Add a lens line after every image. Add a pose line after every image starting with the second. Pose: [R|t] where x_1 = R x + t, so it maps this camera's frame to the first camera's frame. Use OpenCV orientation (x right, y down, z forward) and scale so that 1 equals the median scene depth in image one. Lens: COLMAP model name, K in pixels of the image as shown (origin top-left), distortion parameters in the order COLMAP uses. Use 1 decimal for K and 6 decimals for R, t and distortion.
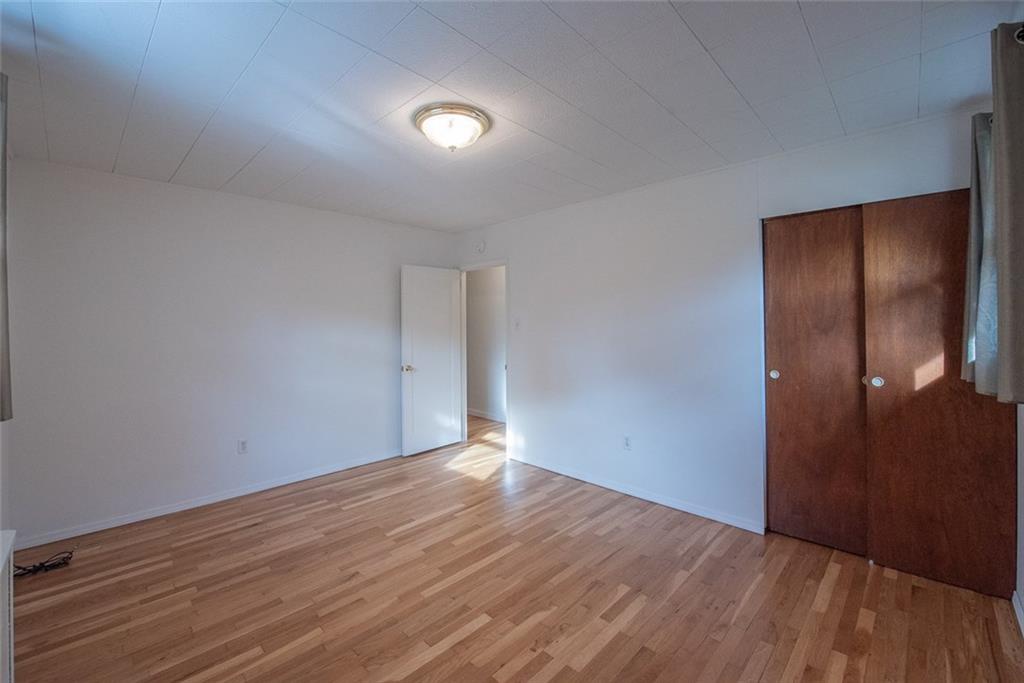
lens RADIAL K [[424.7, 0, 513.5], [0, 424.7, 335.2], [0, 0, 1]] dist [-0.019085, -0.001673]
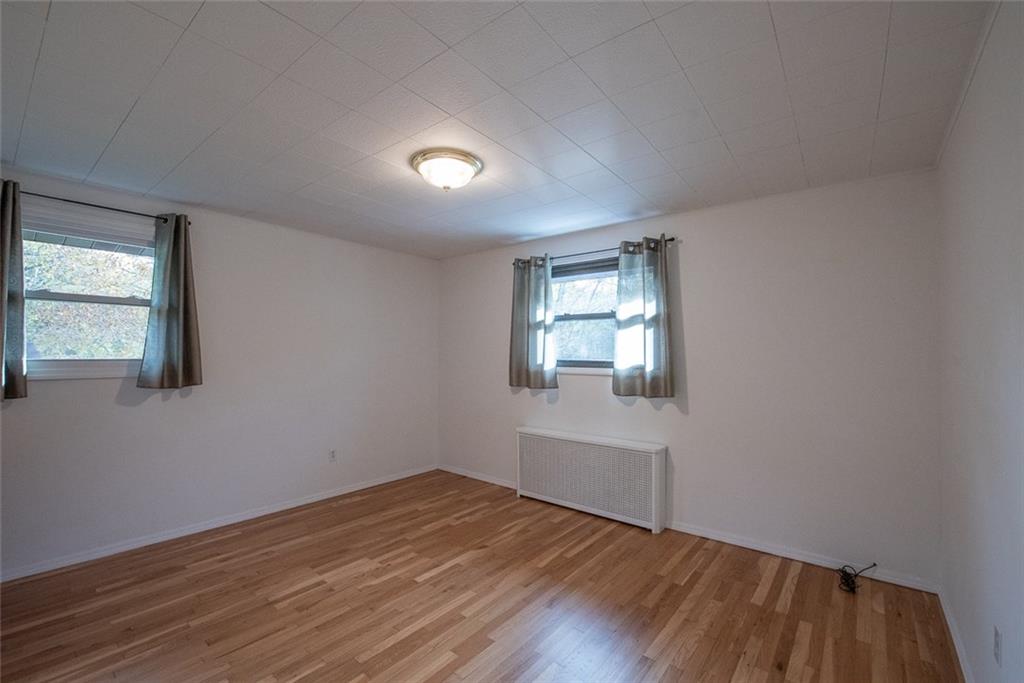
lens RADIAL K [[424.7, 0, 514.1], [0, 424.7, 344.4], [0, 0, 1]] dist [-0.019085, -0.001673]
pose [[-0.996127, 0.003491, -0.087855, -0.235116], [0.003497, 0.999994, 0.000075, -0.040845], [0.087854, -0.000232, -0.996133, 2.198054]]
